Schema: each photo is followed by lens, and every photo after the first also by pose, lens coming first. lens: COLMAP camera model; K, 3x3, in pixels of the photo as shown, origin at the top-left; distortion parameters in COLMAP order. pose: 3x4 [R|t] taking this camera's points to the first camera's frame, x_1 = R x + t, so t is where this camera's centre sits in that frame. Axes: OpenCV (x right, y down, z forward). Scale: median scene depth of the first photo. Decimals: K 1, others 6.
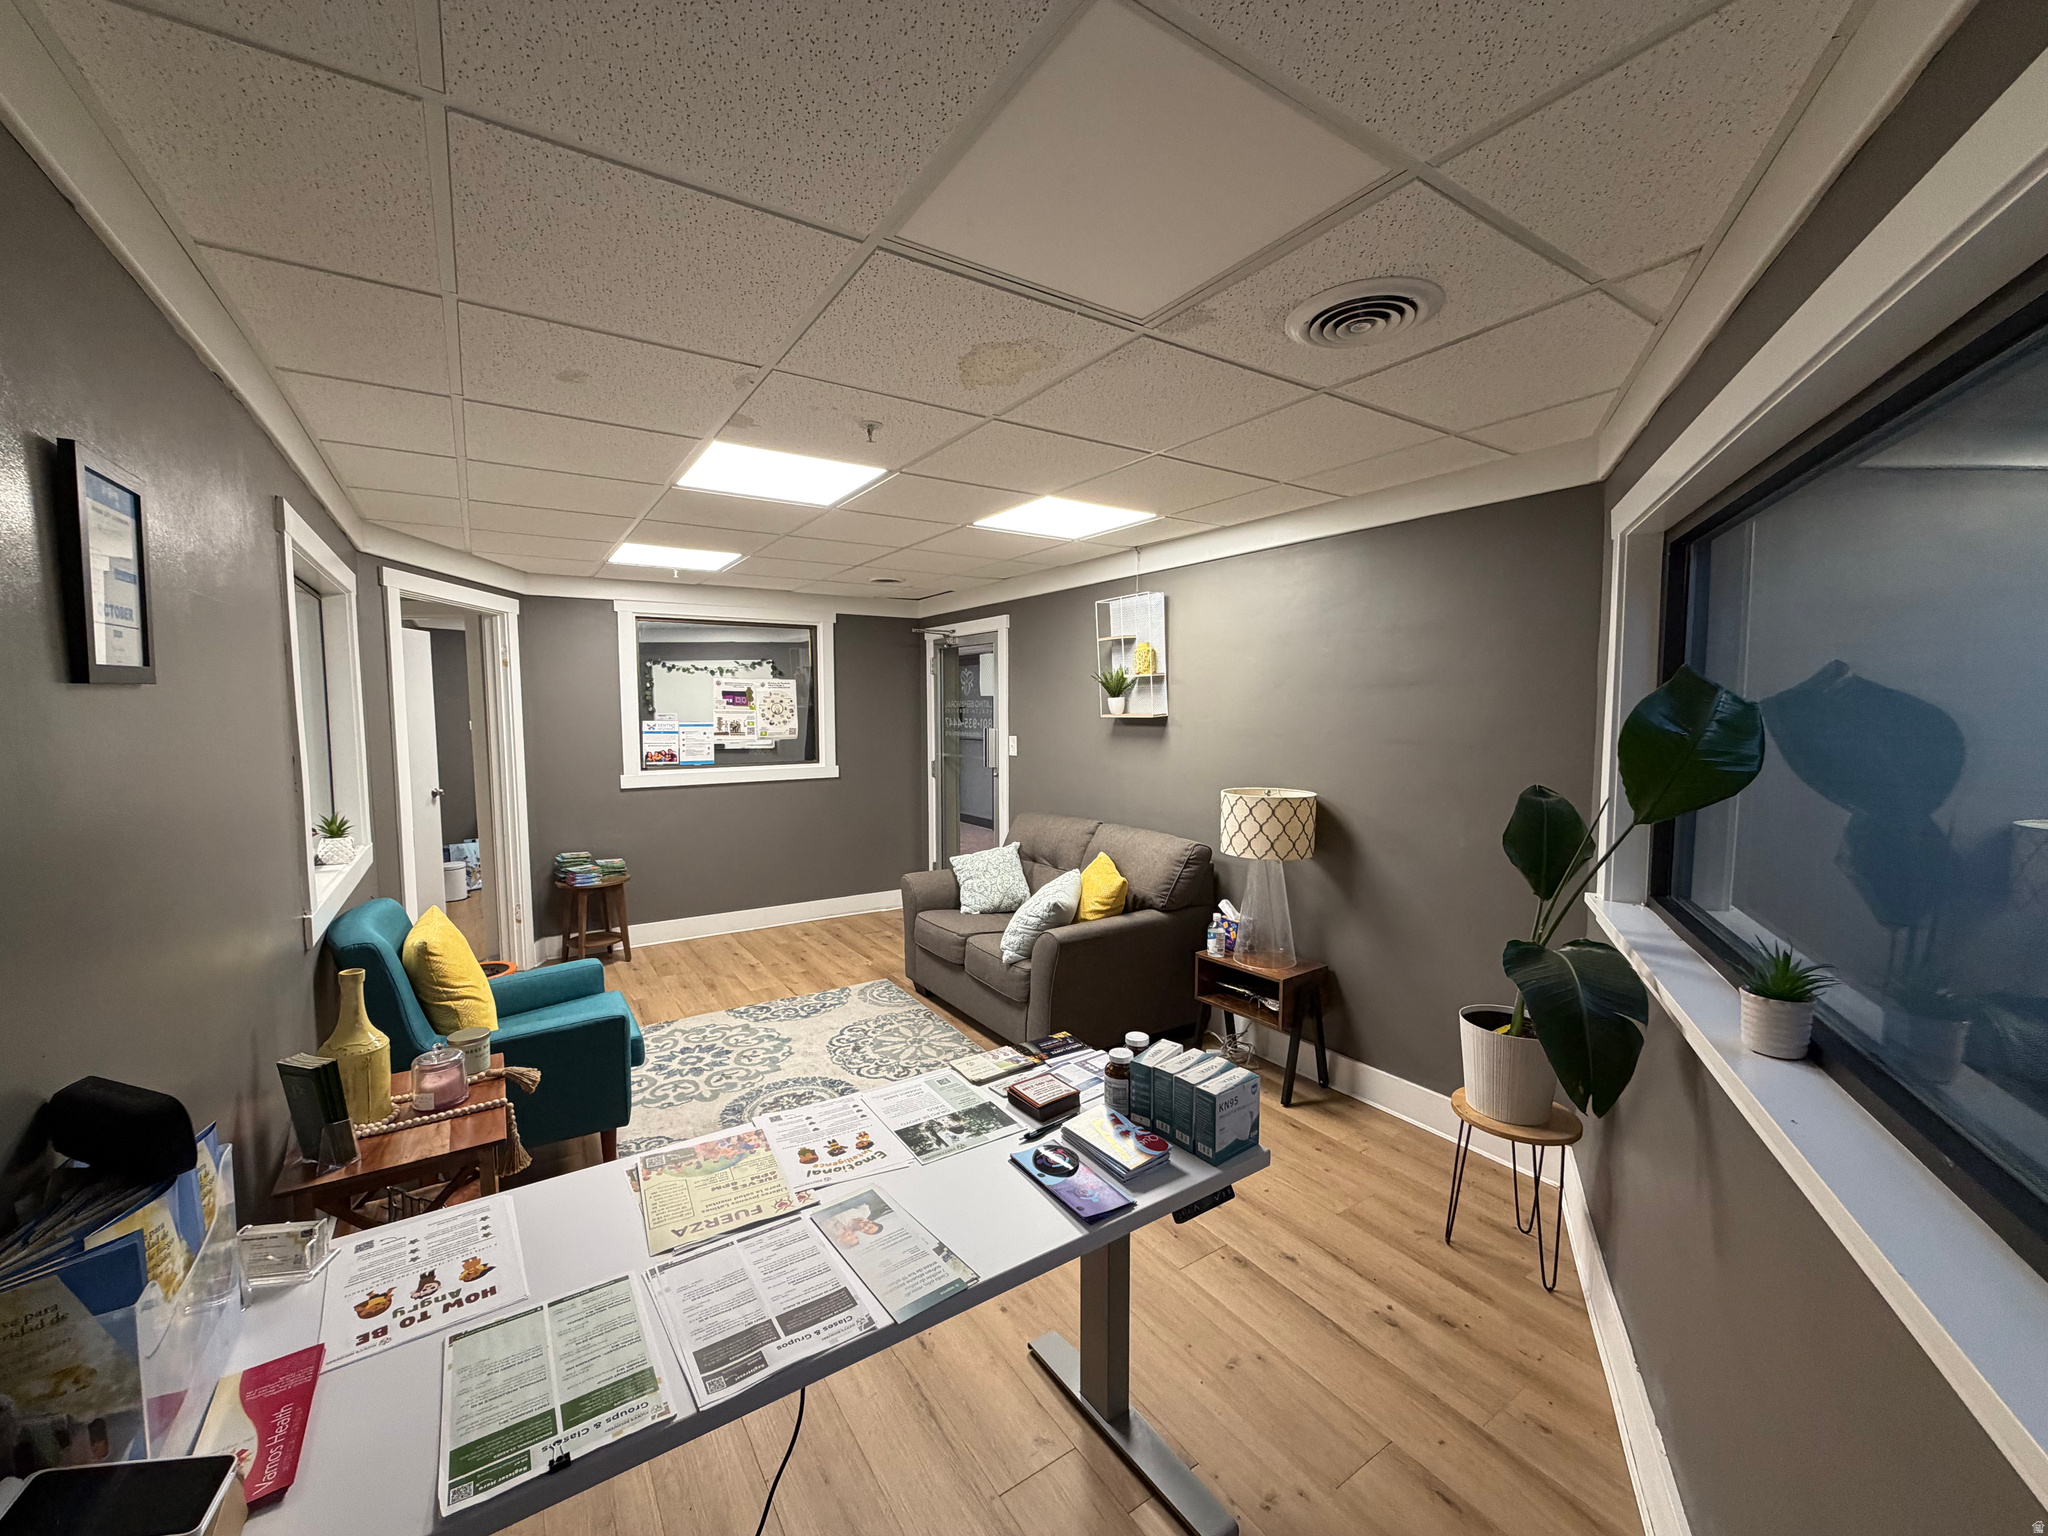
lens RADIAL K [[828.8, 0, 1030.6], [0, 828.8, 763.7], [0, 0, 1]] dist [-0.000736, -0.000150]
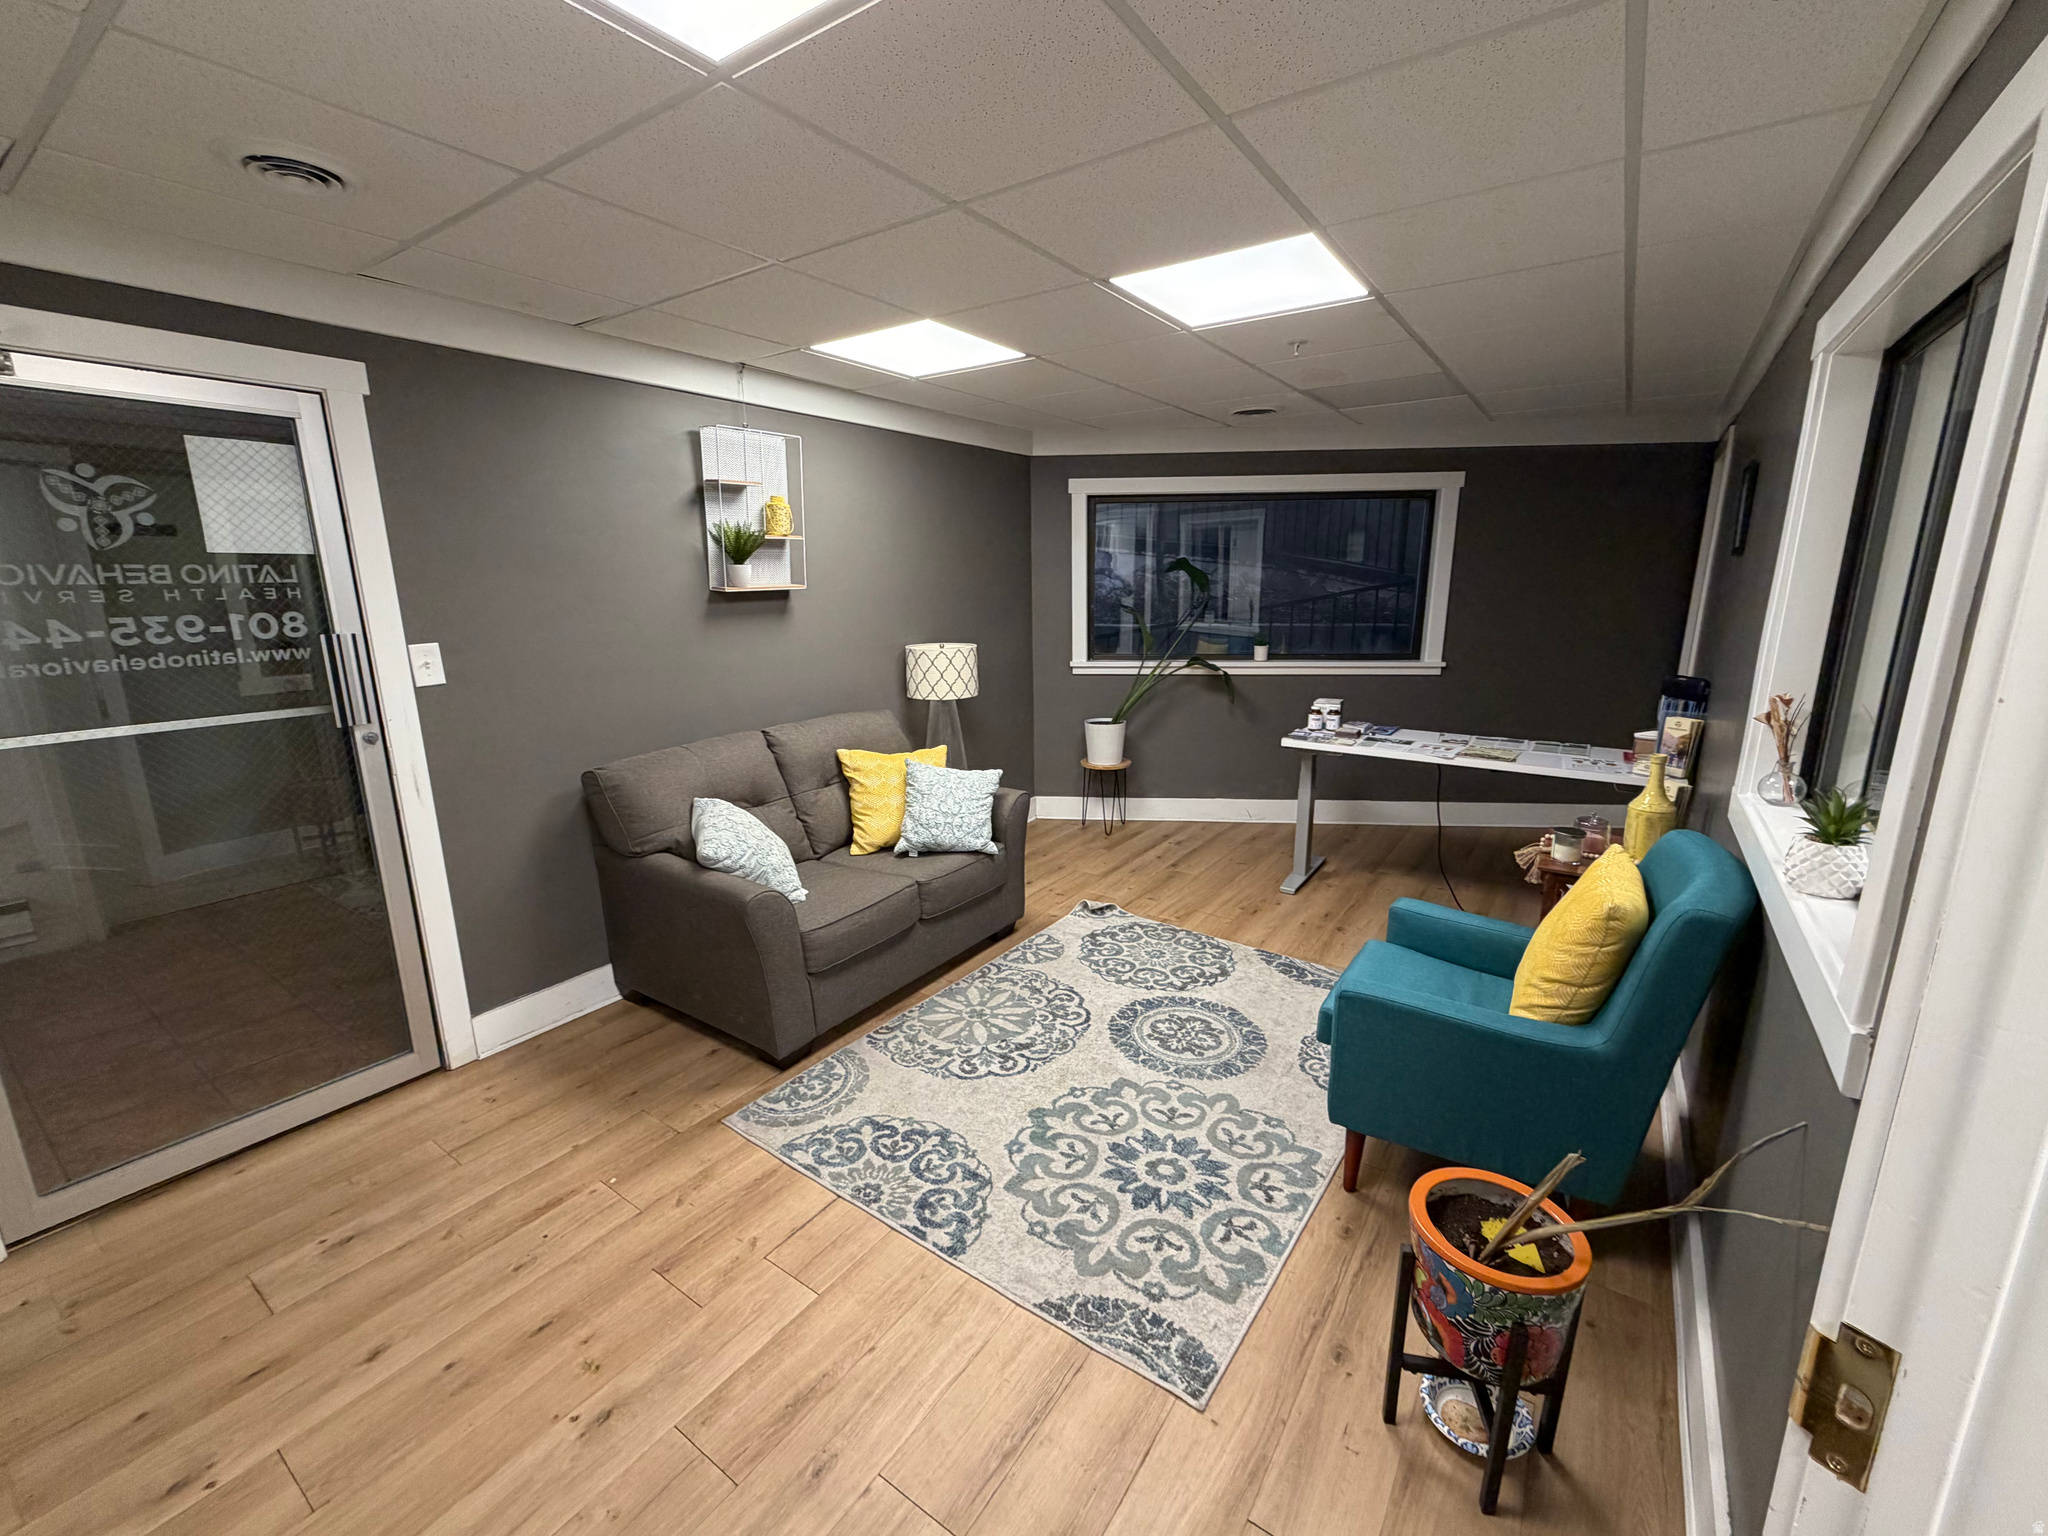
lens RADIAL K [[828.8, 0, 1029.1], [0, 828.8, 764.4], [0, 0, 1]] dist [-0.000736, -0.000150]
pose [[-0.370138, -0.201165, 0.906935, -0.726433], [0.074651, 0.966675, 0.244882, -0.069833], [-0.925973, 0.158344, -0.342786, 1.057883]]
